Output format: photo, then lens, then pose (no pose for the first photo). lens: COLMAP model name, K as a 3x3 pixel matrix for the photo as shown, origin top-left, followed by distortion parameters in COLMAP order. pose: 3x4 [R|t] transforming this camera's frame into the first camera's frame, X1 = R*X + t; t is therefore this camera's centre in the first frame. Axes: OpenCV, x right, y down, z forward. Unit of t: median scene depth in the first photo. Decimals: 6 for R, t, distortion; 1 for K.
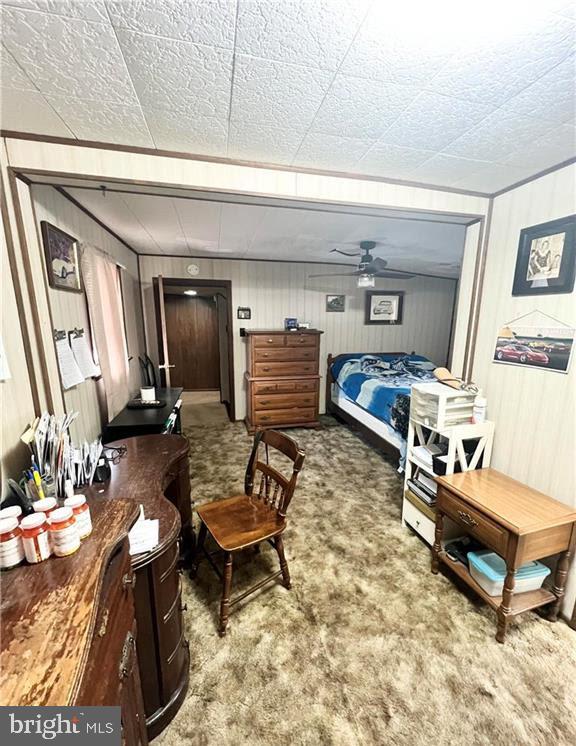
lens RADIAL K [[291.9, 0, 289.0], [0, 291.9, 374.4], [0, 0, 1]] dist [0.000720, 0.000040]
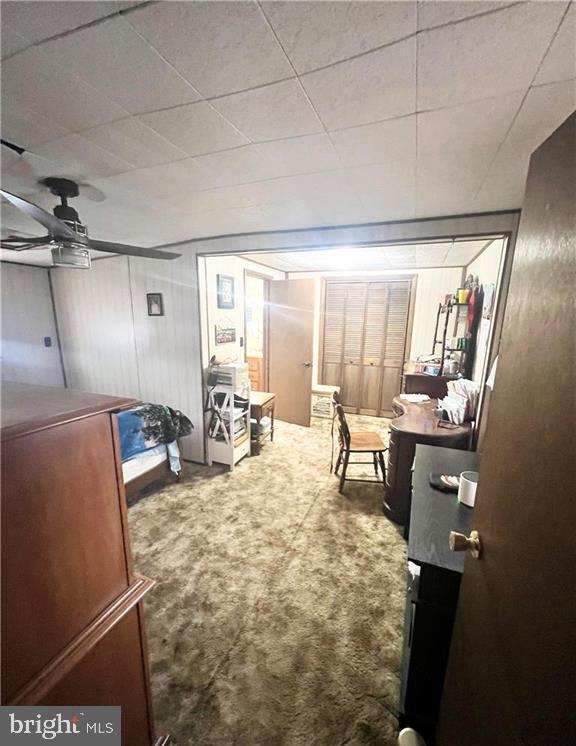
lens RADIAL K [[291.9, 0, 288.9], [0, 291.9, 374.6], [0, 0, 1]] dist [0.000720, 0.000040]
pose [[-0.797192, -0.144938, 0.586069, -0.461050], [0.084736, 0.934284, 0.346314, -0.297446], [-0.597749, 0.325740, -0.732523, 1.383398]]
